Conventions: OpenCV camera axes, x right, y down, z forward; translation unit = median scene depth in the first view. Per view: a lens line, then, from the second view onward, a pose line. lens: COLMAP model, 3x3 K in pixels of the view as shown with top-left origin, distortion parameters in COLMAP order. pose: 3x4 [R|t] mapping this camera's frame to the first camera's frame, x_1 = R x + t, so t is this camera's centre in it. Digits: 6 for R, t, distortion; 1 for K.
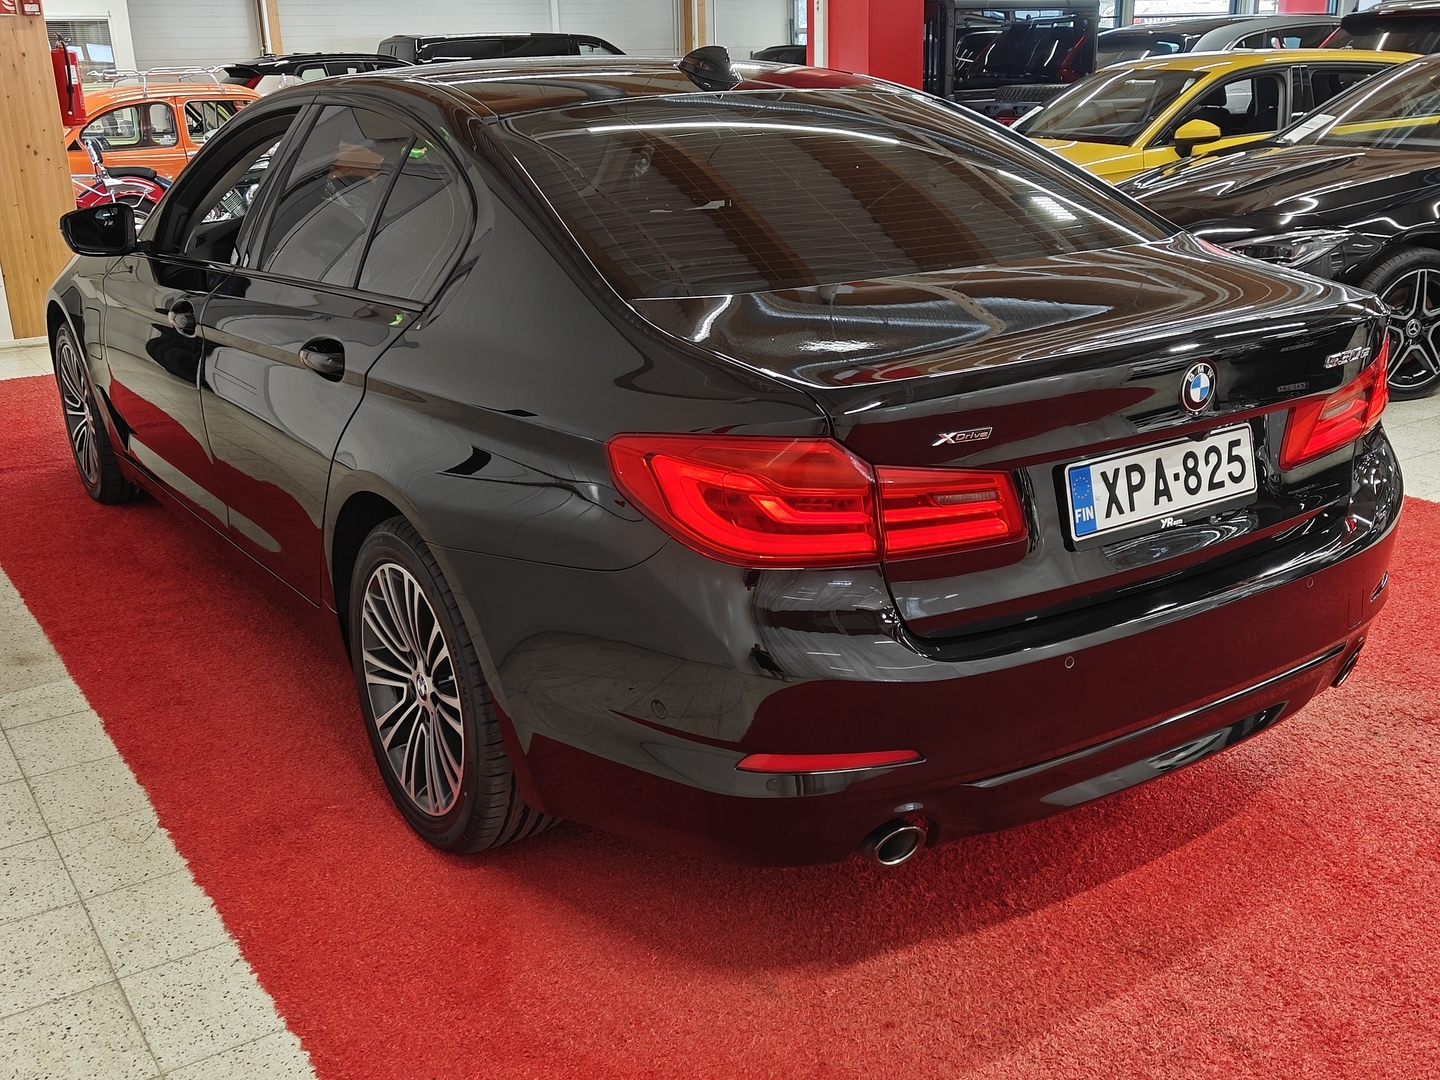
lens RADIAL K [[1475.9, 0, 716.8], [0, 1475.9, 545.4], [0, 0, 1]] dist [0.015526, 0.003008]
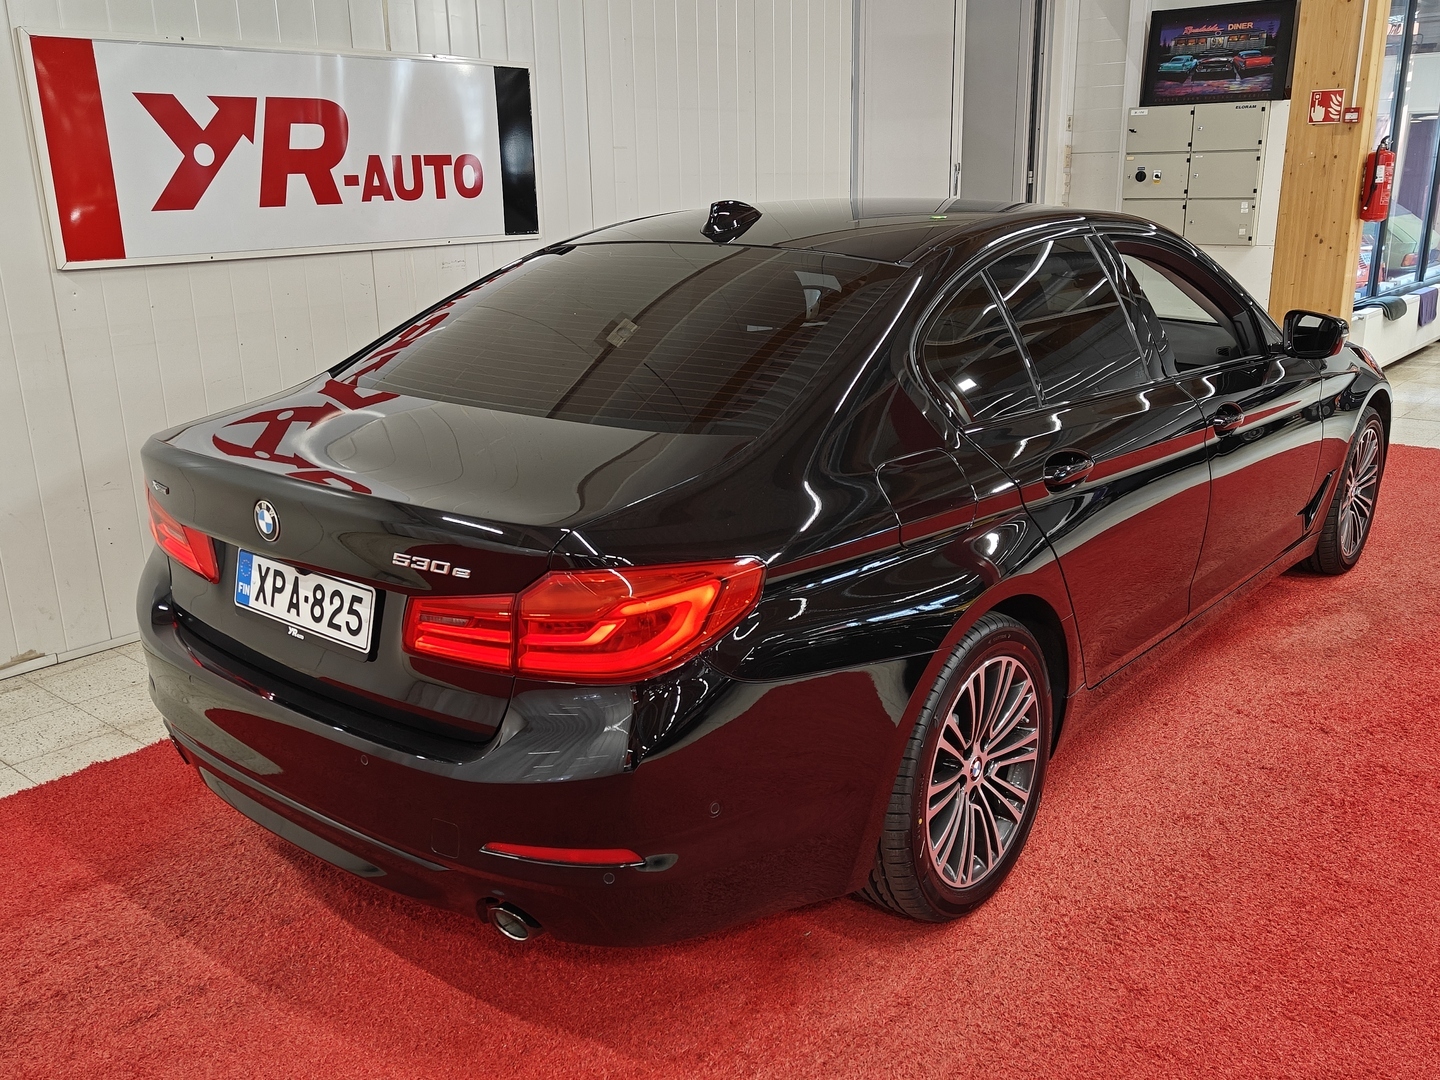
lens RADIAL K [[1281.9, 0, 721.4], [0, 1281.9, 536.4], [0, 0, 1]] dist [0.016564, 0.006985]
pose [[0.279424, 0.285331, -0.916792, 1.322923], [-0.292877, 0.934650, 0.201624, -0.394295], [0.914410, 0.212168, 0.344731, 0.949255]]
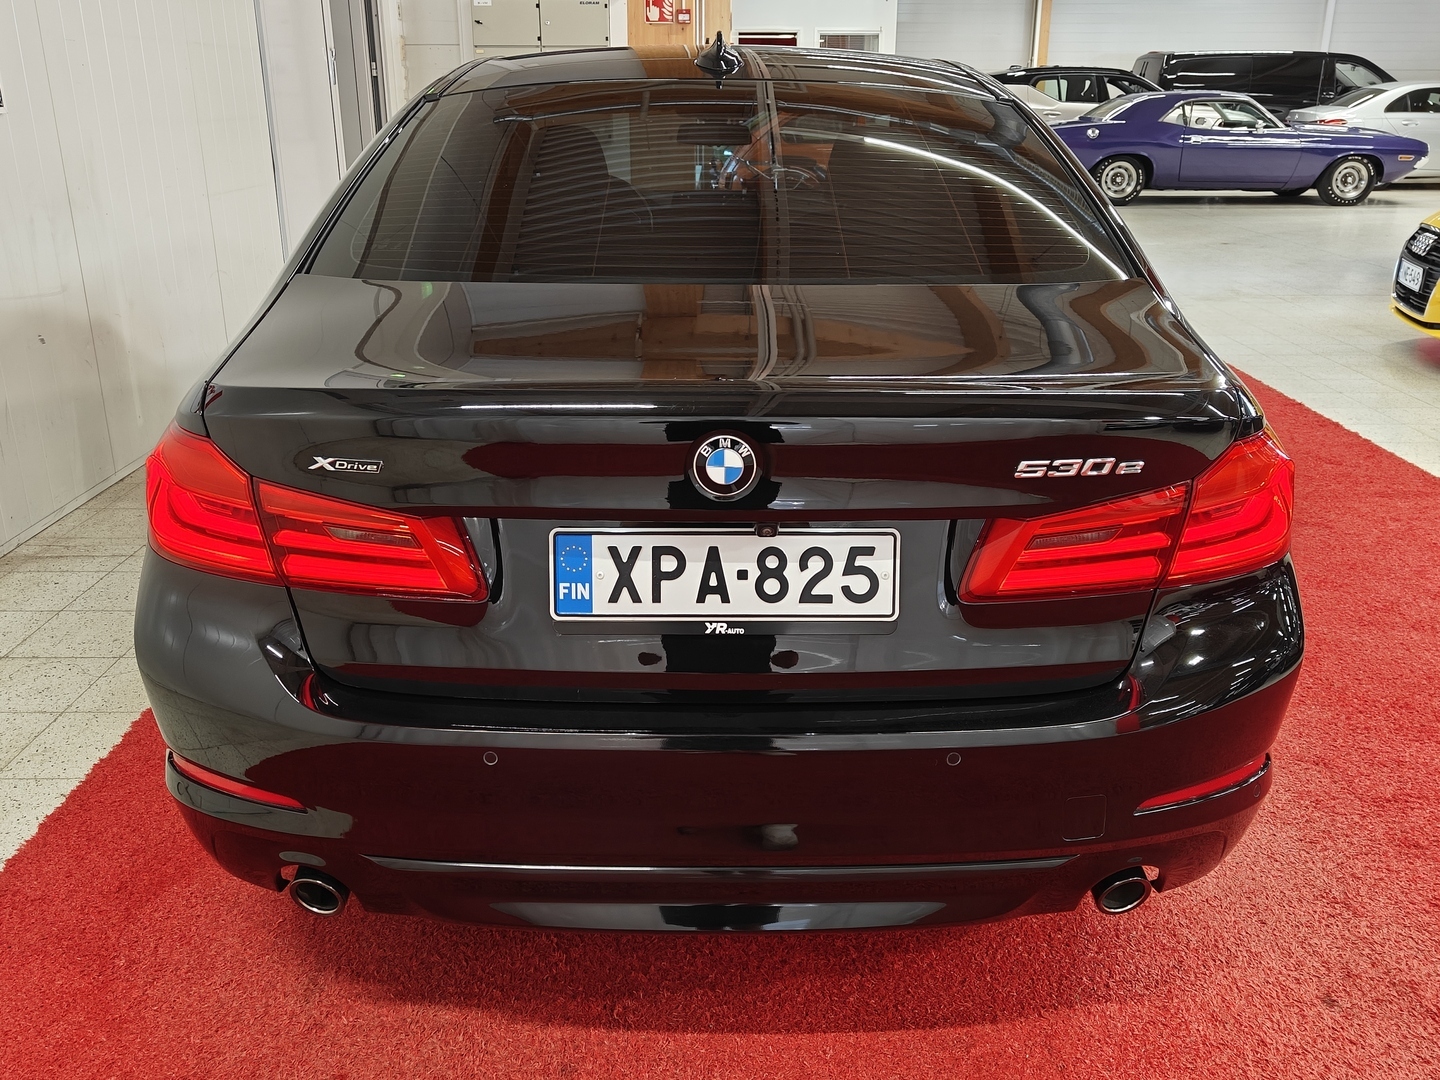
lens RADIAL K [[1281.9, 0, 721.4], [0, 1281.9, 536.4], [0, 0, 1]] dist [0.016564, 0.006985]
pose [[0.833115, 0.210524, -0.511468, 0.653468], [-0.197026, 0.977028, 0.081221, -0.120870], [0.516818, 0.033106, 0.855455, 0.412422]]
